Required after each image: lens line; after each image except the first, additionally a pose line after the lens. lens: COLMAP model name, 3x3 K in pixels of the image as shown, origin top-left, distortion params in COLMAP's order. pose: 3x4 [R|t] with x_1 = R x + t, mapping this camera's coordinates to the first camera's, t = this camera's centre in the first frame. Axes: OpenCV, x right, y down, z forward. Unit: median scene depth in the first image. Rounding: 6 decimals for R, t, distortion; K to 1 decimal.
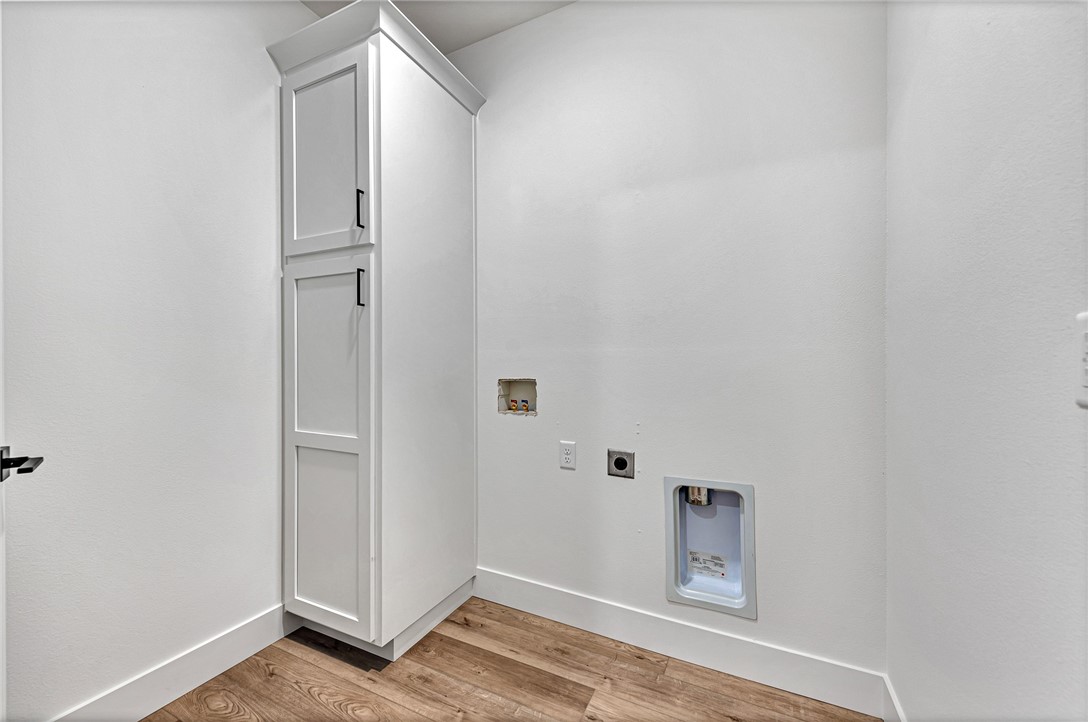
lens RADIAL K [[428.0, 0, 543.8], [0, 428.0, 358.3], [0, 0, 1]] dist [0.013028, 0.000120]
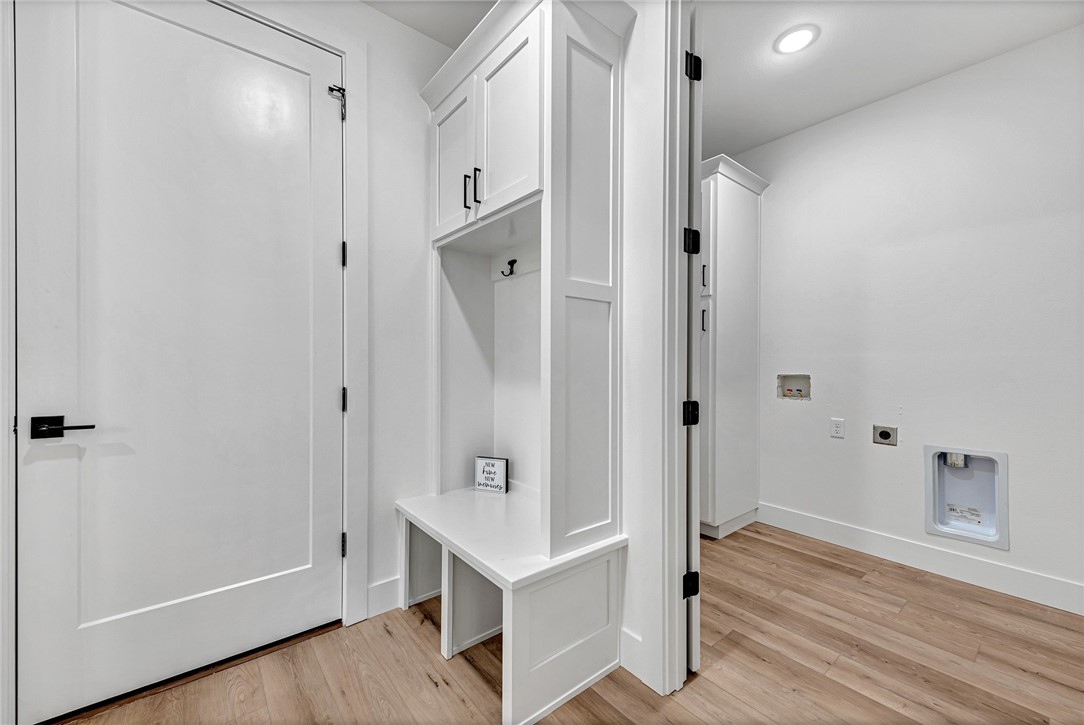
lens RADIAL K [[432.5, 0, 545.6], [0, 432.5, 359.2], [0, 0, 1]] dist [0.013350, -0.002923]
pose [[0.911971, 0.005898, -0.410213, -0.265796], [-0.003592, 0.999973, 0.006394, -0.012668], [0.410239, -0.004358, 0.911968, -0.810763]]
